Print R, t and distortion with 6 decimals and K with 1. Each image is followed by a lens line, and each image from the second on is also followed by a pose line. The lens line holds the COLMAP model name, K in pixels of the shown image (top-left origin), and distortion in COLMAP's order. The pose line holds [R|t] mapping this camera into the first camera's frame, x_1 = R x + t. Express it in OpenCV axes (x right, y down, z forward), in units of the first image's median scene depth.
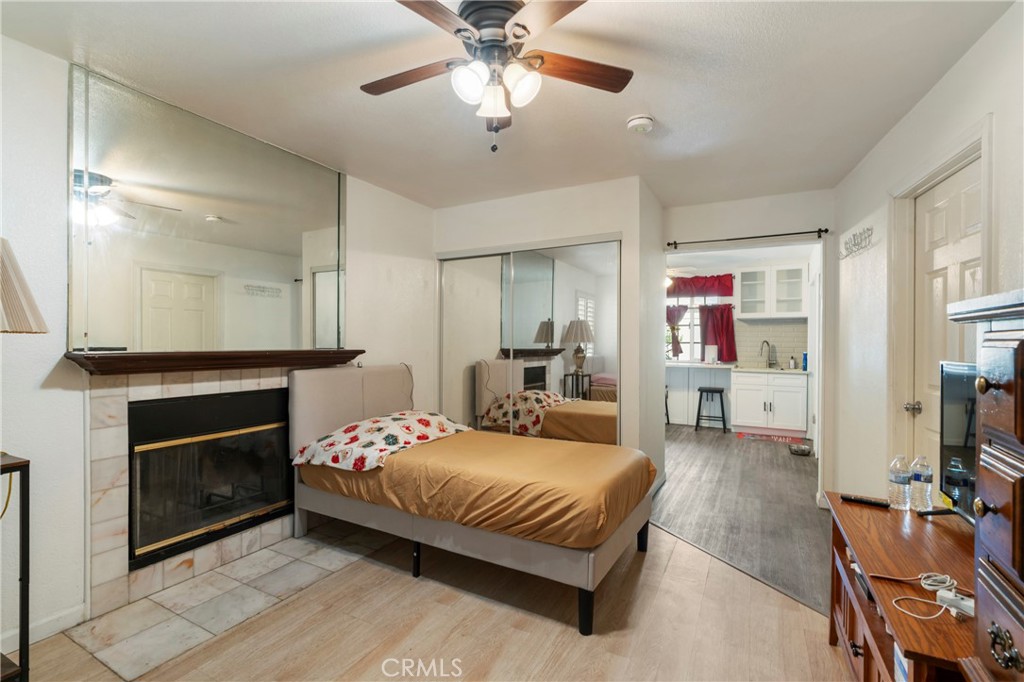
lens RADIAL K [[458.0, 0, 514.2], [0, 458.0, 344.6], [0, 0, 1]] dist [-0.001233, 0.001120]
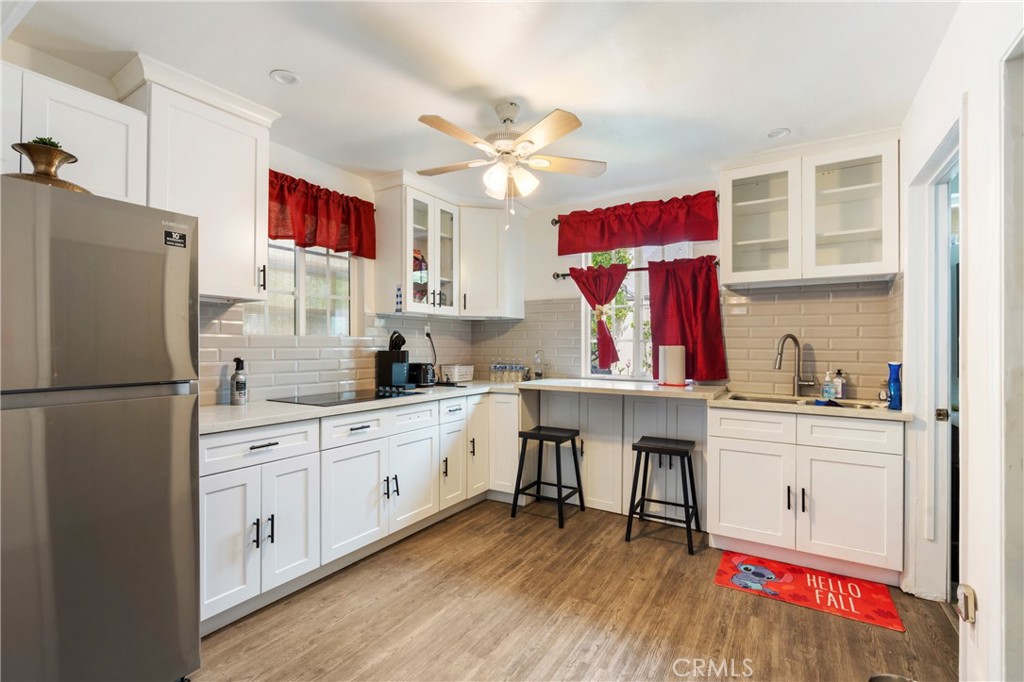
lens RADIAL K [[458.0, 0, 511.1], [0, 458.0, 342.9], [0, 0, 1]] dist [-0.001233, 0.001120]
pose [[0.998892, 0.003299, -0.046944, 0.288635], [-0.003877, 0.999918, -0.012236, 0.005684], [0.046900, 0.012405, 0.998823, 0.524338]]
